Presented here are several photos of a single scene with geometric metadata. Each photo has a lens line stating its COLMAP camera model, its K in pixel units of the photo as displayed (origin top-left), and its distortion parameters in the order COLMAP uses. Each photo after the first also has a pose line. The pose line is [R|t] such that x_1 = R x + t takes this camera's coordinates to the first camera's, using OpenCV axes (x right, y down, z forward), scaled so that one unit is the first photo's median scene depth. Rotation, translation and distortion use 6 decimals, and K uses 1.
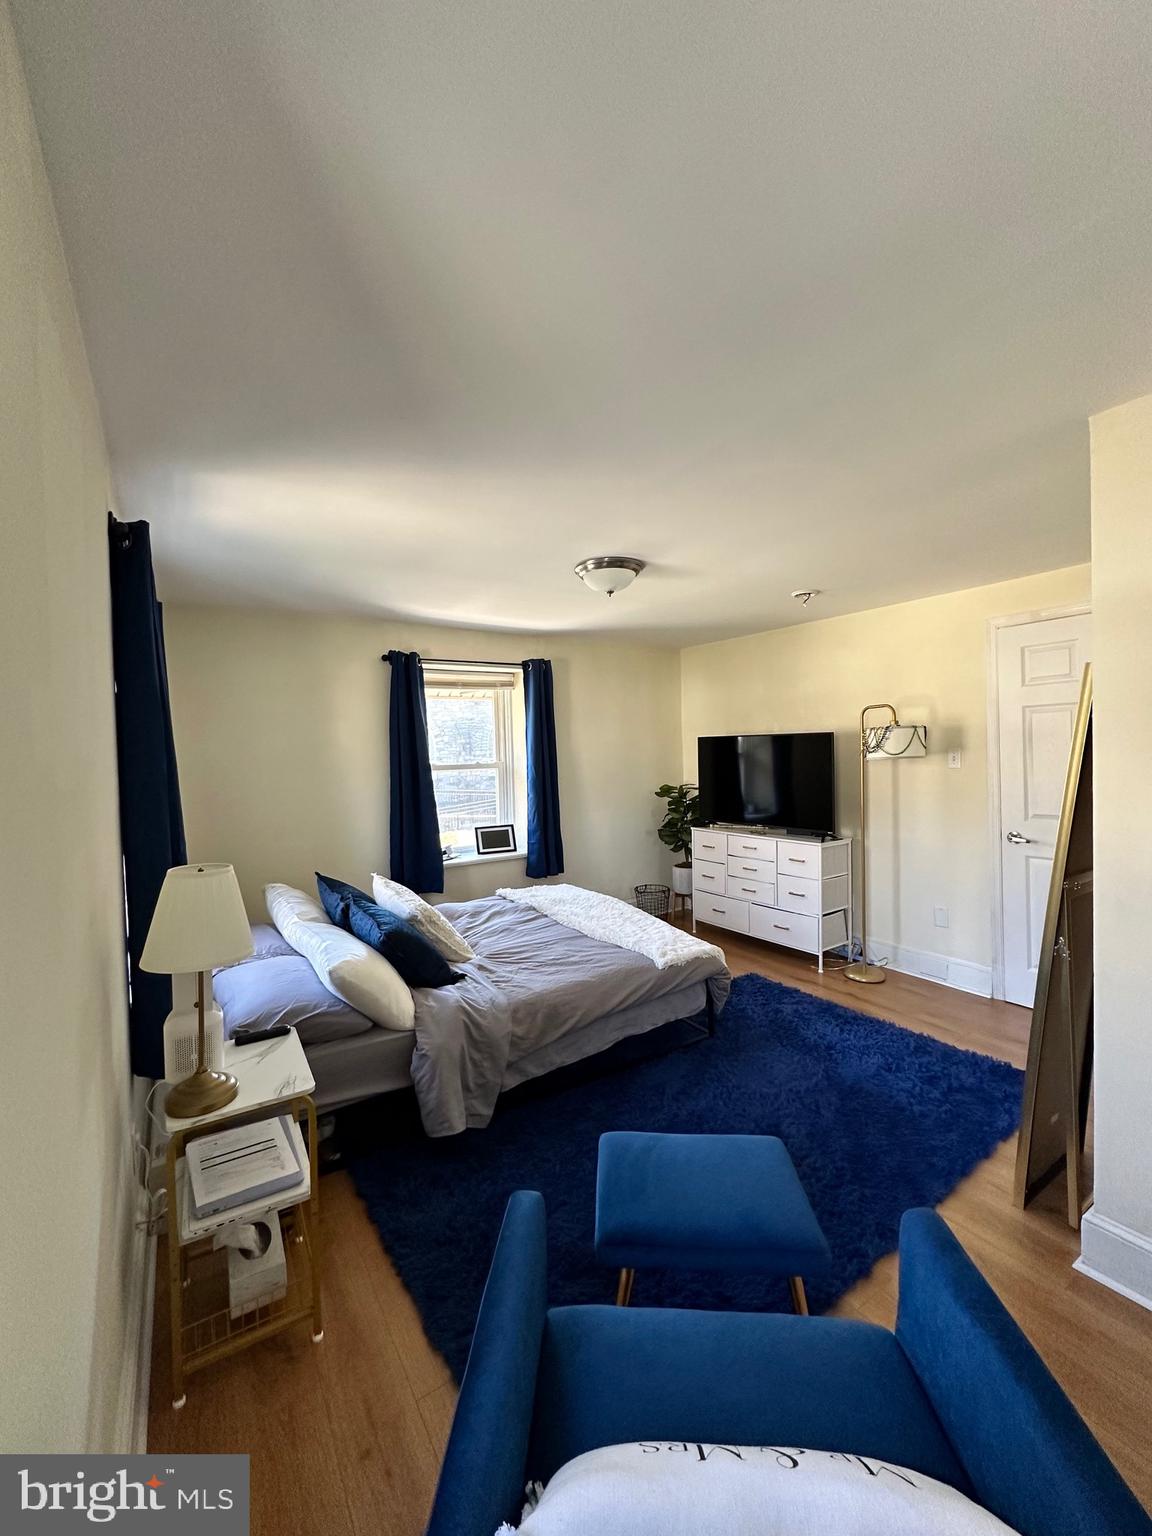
lens RADIAL K [[611.1, 0, 575.3], [0, 611.1, 765.5], [0, 0, 1]] dist [0.002401, 0.001161]
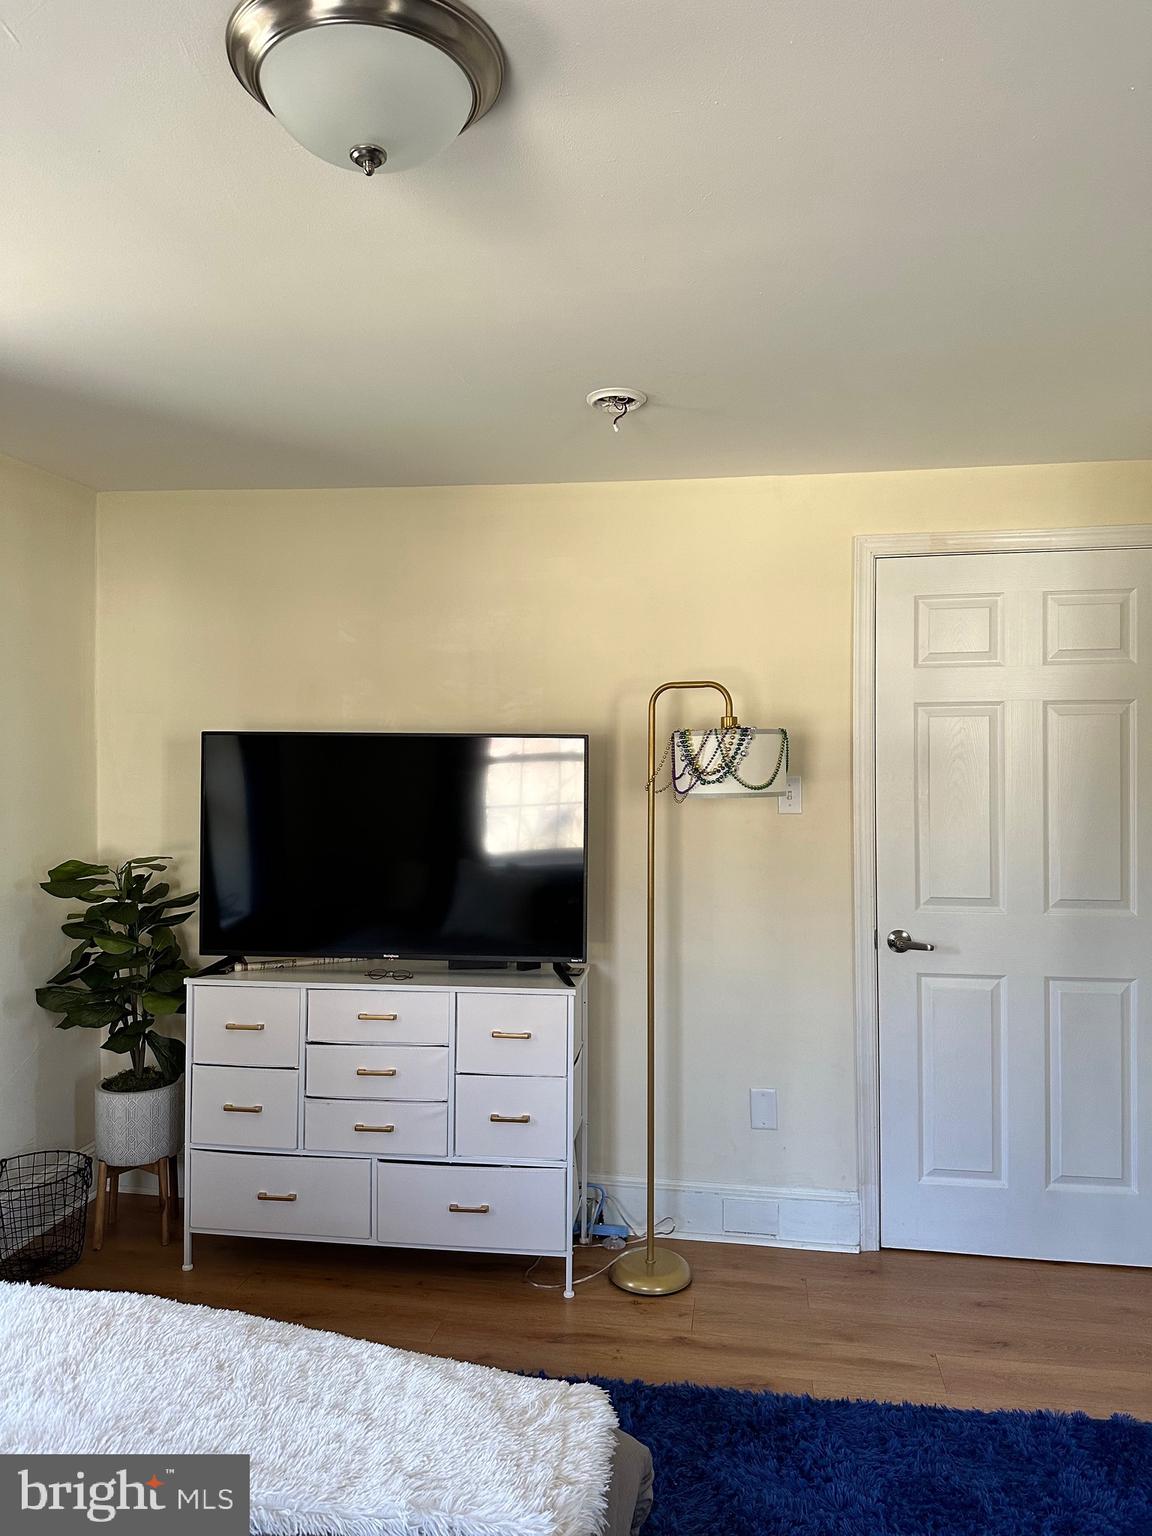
lens RADIAL K [[1066.8, 0, 572.3], [0, 1066.8, 756.8], [0, 0, 1]] dist [0.083802, -0.105247]
pose [[0.672456, 0.025305, 0.739705, -0.176562], [-0.004284, 0.999532, -0.030299, -0.015942], [-0.740125, 0.017206, 0.672249, 0.523939]]
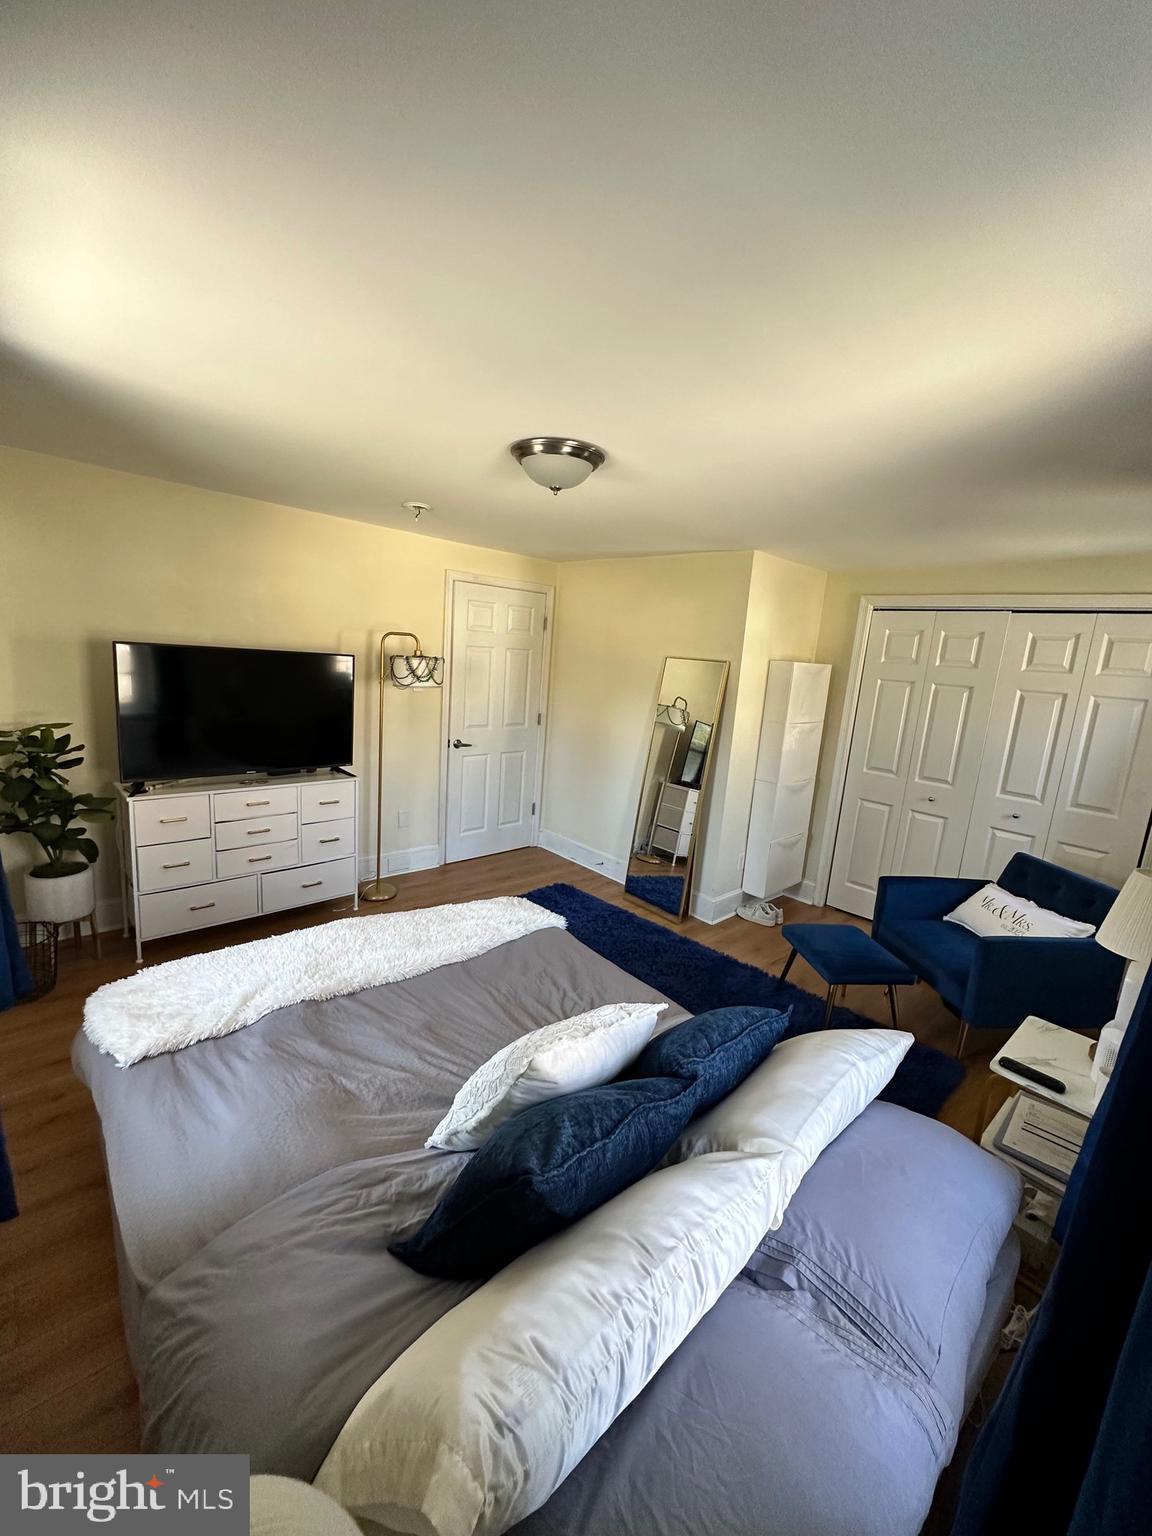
lens RADIAL K [[611.1, 0, 577.4], [0, 611.1, 765.1], [0, 0, 1]] dist [0.002401, 0.001161]
pose [[-0.162486, -0.166801, 0.972510, -0.589258], [-0.051053, 0.985709, 0.160535, -0.060426], [-0.985389, -0.023564, -0.168679, 0.891570]]
